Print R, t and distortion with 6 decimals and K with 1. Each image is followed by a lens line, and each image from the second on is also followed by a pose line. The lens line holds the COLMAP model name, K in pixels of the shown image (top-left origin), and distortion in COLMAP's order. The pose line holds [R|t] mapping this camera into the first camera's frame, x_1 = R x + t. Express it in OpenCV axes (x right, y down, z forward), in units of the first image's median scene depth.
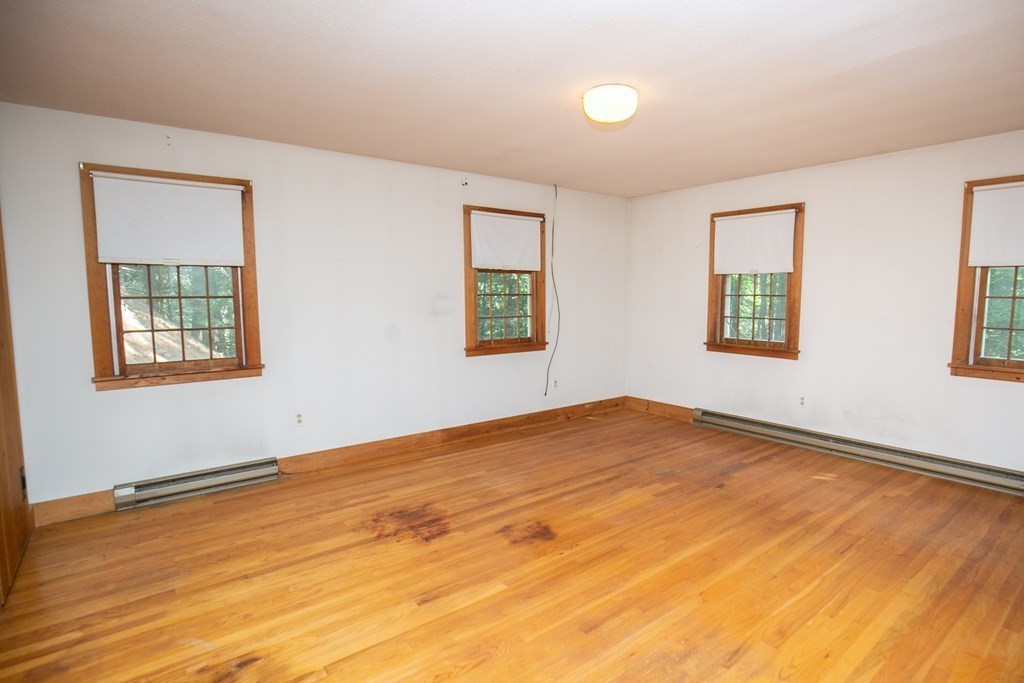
lens RADIAL K [[525.4, 0, 515.3], [0, 525.4, 344.8], [0, 0, 1]] dist [-0.016416, -0.000202]
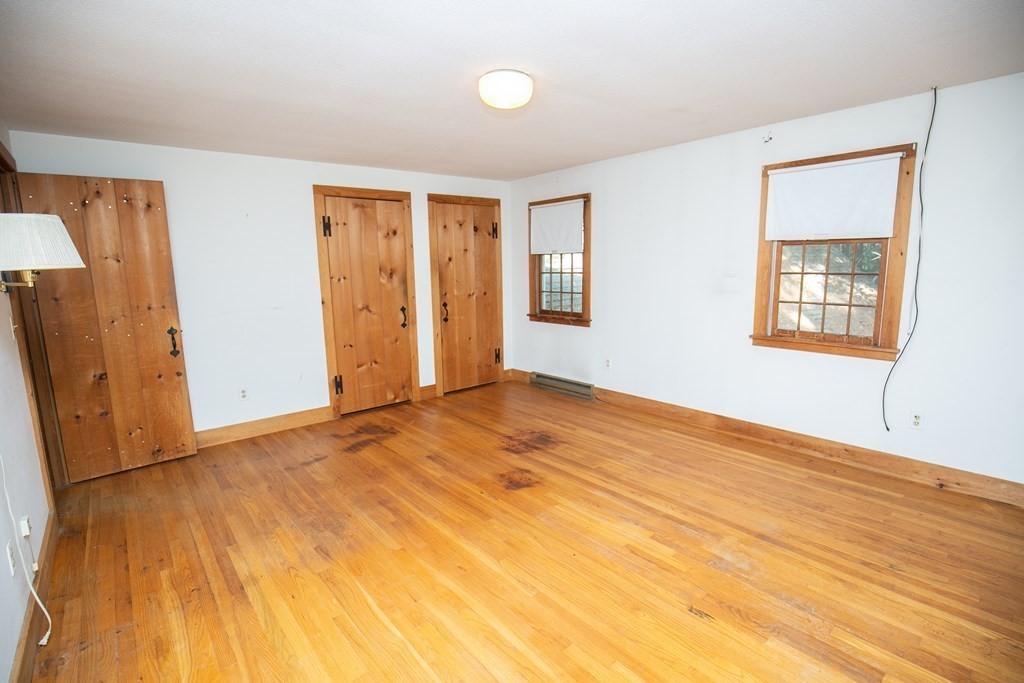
lens RADIAL K [[466.6, 0, 515.6], [0, 466.6, 336.6], [0, 0, 1]] dist [-0.021802, 0.002309]
pose [[0.077077, 0.153557, -0.985129, 0.802889], [-0.081203, 0.985753, 0.147301, -0.091651], [0.993713, 0.068642, 0.088448, 0.694947]]
